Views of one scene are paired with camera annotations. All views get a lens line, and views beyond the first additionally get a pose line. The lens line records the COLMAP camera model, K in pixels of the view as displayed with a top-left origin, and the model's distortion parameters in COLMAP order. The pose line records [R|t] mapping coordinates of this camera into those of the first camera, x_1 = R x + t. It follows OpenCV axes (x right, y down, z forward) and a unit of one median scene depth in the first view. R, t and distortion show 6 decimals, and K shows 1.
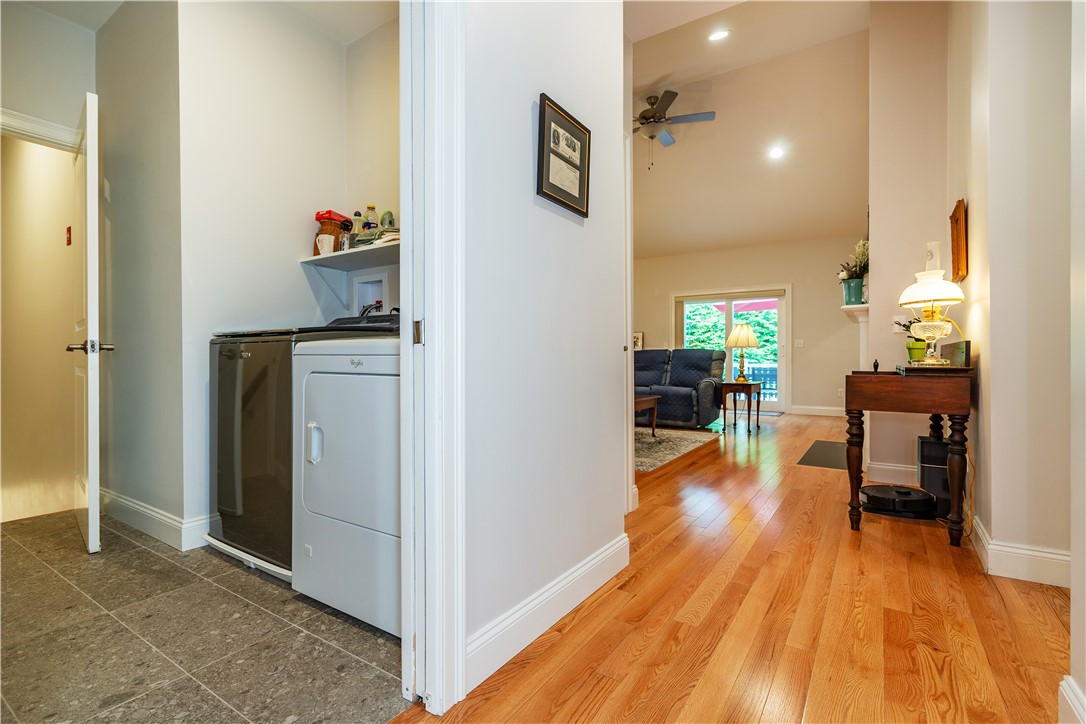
lens RADIAL K [[495.9, 0, 545.6], [0, 495.9, 361.6], [0, 0, 1]] dist [0.005808, 0.001071]
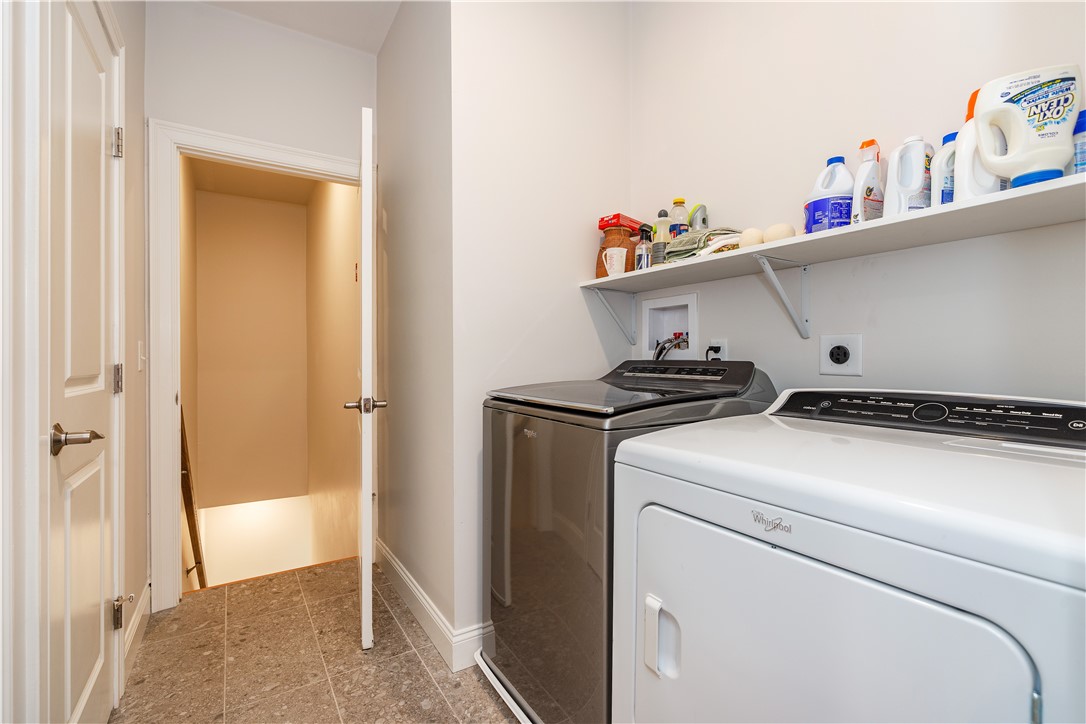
lens RADIAL K [[495.9, 0, 541.8], [0, 495.9, 363.6], [0, 0, 1]] dist [0.005808, 0.001071]
pose [[0.908371, 0.008705, -0.418074, -0.238500], [-0.004856, 0.999935, 0.010268, -0.094661], [0.418137, -0.007297, 0.908355, 0.300685]]
